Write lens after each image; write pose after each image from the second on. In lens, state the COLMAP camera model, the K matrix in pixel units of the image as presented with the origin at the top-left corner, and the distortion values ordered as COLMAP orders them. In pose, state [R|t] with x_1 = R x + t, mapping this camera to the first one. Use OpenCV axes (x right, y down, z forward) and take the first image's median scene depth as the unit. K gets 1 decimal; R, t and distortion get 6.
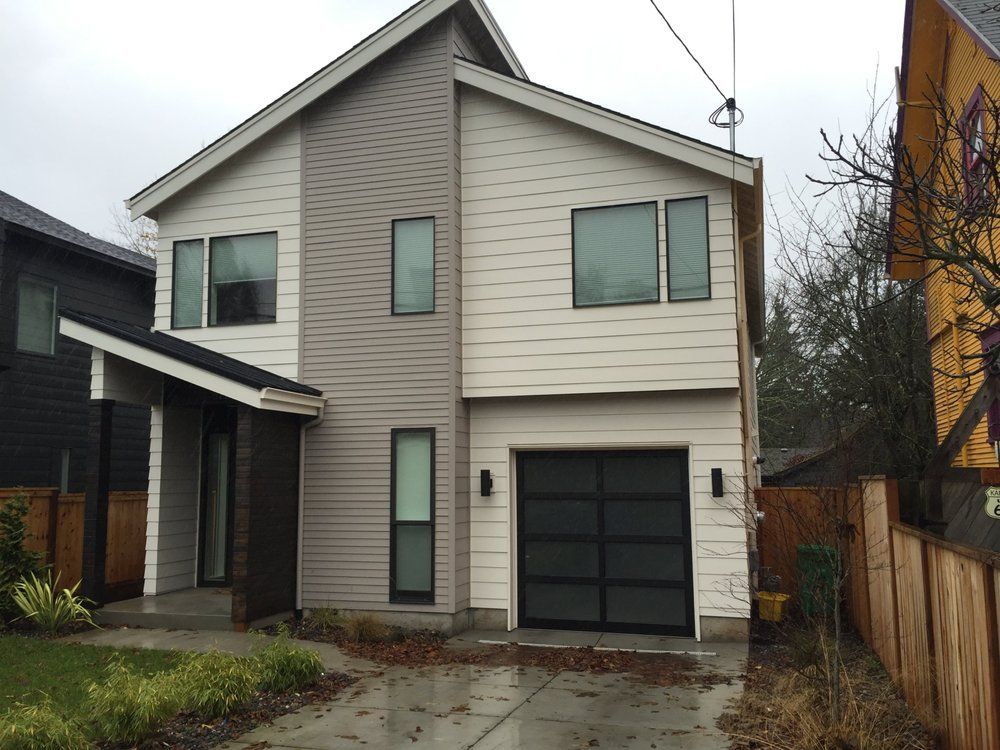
lens RADIAL K [[864.4, 0, 500.0], [0, 864.4, 375.0], [0, 0, 1]] dist [0.046256, -0.003477]
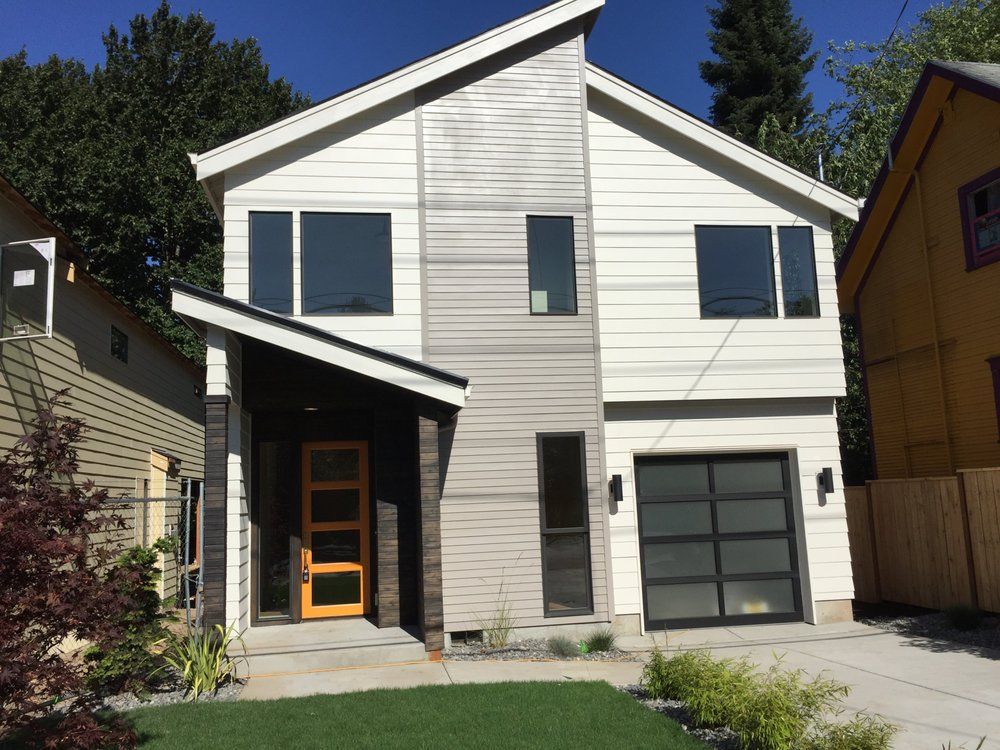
lens RADIAL K [[881.6, 0, 500.7], [0, 881.6, 359.0], [0, 0, 1]] dist [0.049220, -0.000153]
pose [[0.892371, 0.038119, 0.449690, -0.605768], [-0.021281, 0.998872, -0.042443, 0.023146], [-0.450801, 0.028305, 0.892176, 0.146685]]
